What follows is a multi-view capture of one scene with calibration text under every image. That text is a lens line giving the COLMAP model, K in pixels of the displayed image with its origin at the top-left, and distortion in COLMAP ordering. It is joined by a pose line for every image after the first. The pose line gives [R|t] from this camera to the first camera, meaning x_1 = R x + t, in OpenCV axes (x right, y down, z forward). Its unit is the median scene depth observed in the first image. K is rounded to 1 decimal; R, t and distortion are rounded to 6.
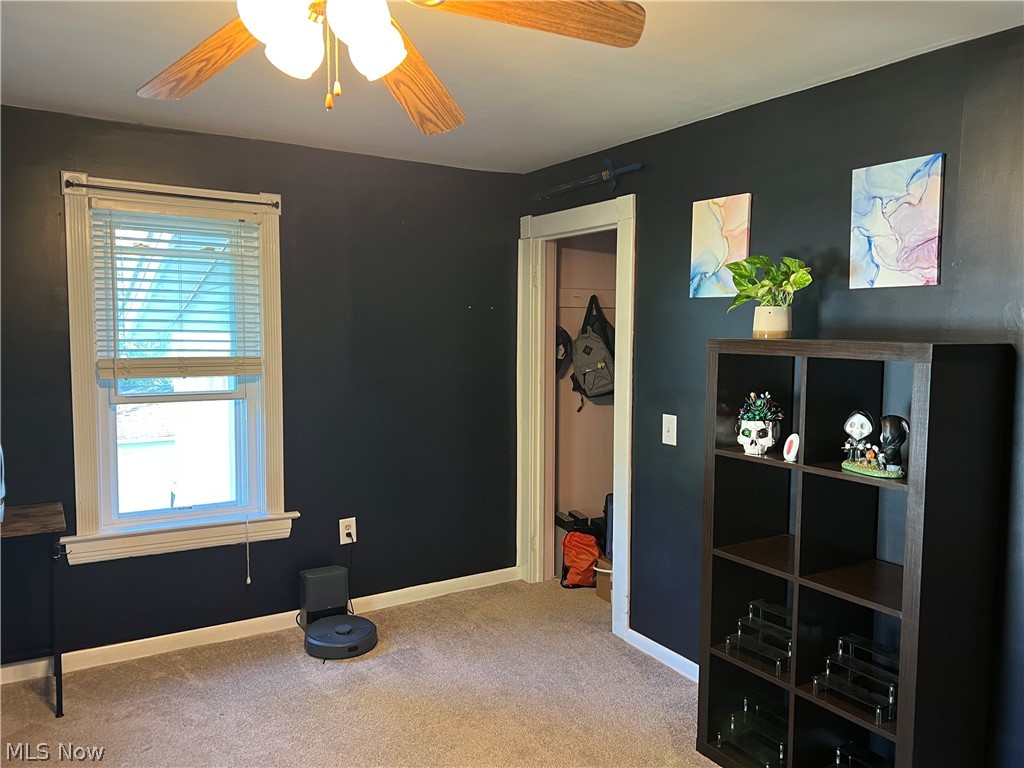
lens RADIAL K [[778.5, 0, 508.0], [0, 778.5, 382.6], [0, 0, 1]] dist [0.026849, -0.011759]
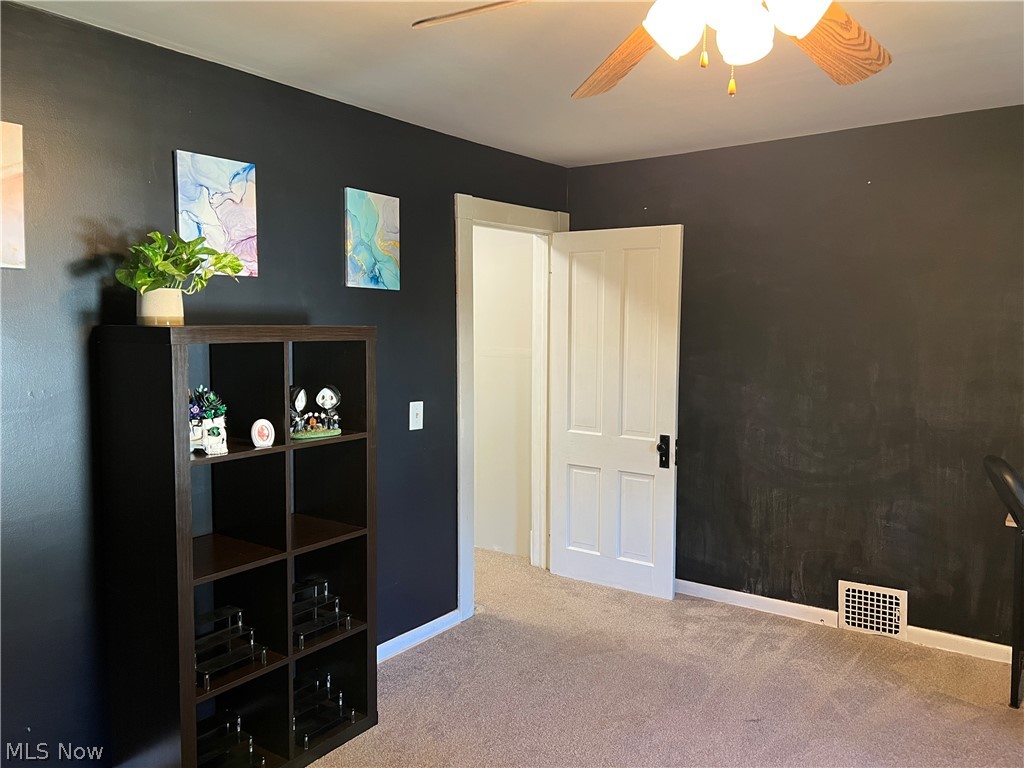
lens RADIAL K [[778.5, 0, 506.4], [0, 778.5, 380.9], [0, 0, 1]] dist [0.026849, -0.011759]
pose [[-0.380621, -0.091184, 0.920225, -0.672610], [0.049822, 0.991659, 0.118869, -0.087882], [-0.923388, 0.091091, -0.372903, 1.075243]]
